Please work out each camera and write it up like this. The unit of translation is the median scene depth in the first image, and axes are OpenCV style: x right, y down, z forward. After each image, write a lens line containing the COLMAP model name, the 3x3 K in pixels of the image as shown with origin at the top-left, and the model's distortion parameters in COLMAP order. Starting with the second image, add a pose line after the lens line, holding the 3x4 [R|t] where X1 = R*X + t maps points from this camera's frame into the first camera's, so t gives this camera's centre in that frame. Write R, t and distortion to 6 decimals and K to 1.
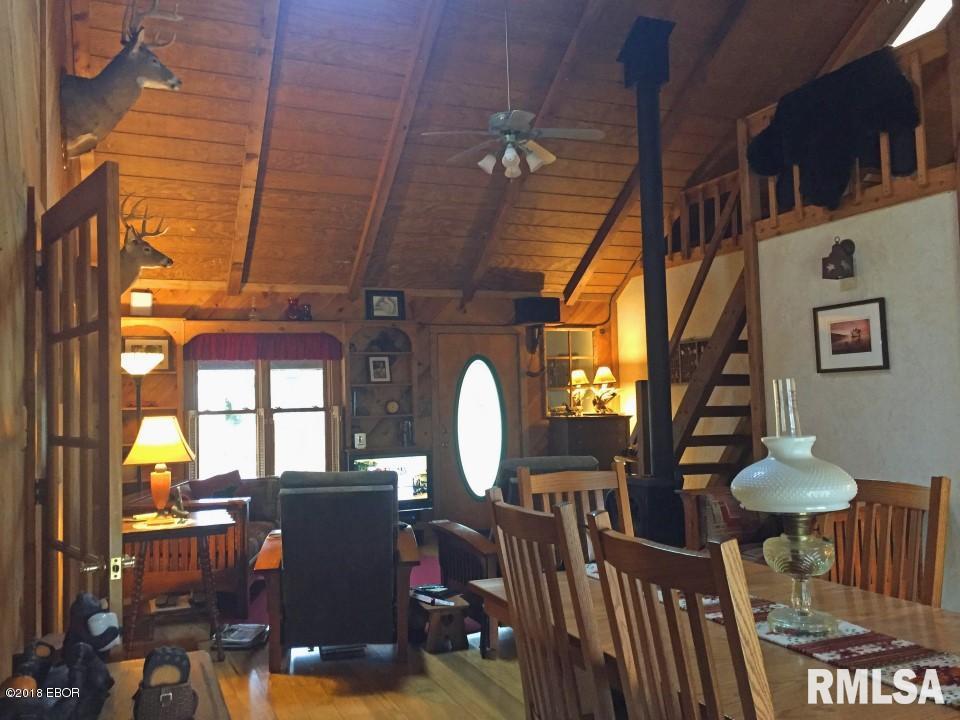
lens RADIAL K [[818.7, 0, 479.4], [0, 818.7, 358.9], [0, 0, 1]] dist [0.064352, -0.076631]
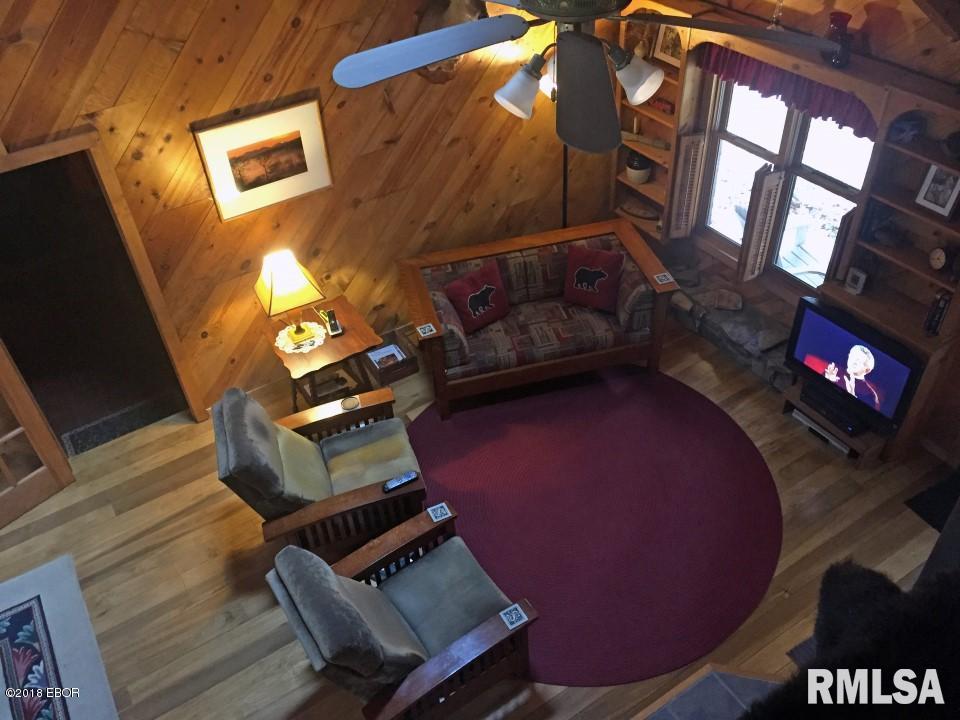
lens RADIAL K [[818.7, 0, 480.2], [0, 818.7, 358.2], [0, 0, 1]] dist [0.064352, -0.076631]
pose [[0.171656, 0.664801, -0.727031, 0.303750], [0.093581, 0.723645, 0.683799, -0.316081], [0.980702, -0.185415, 0.062006, 0.676633]]
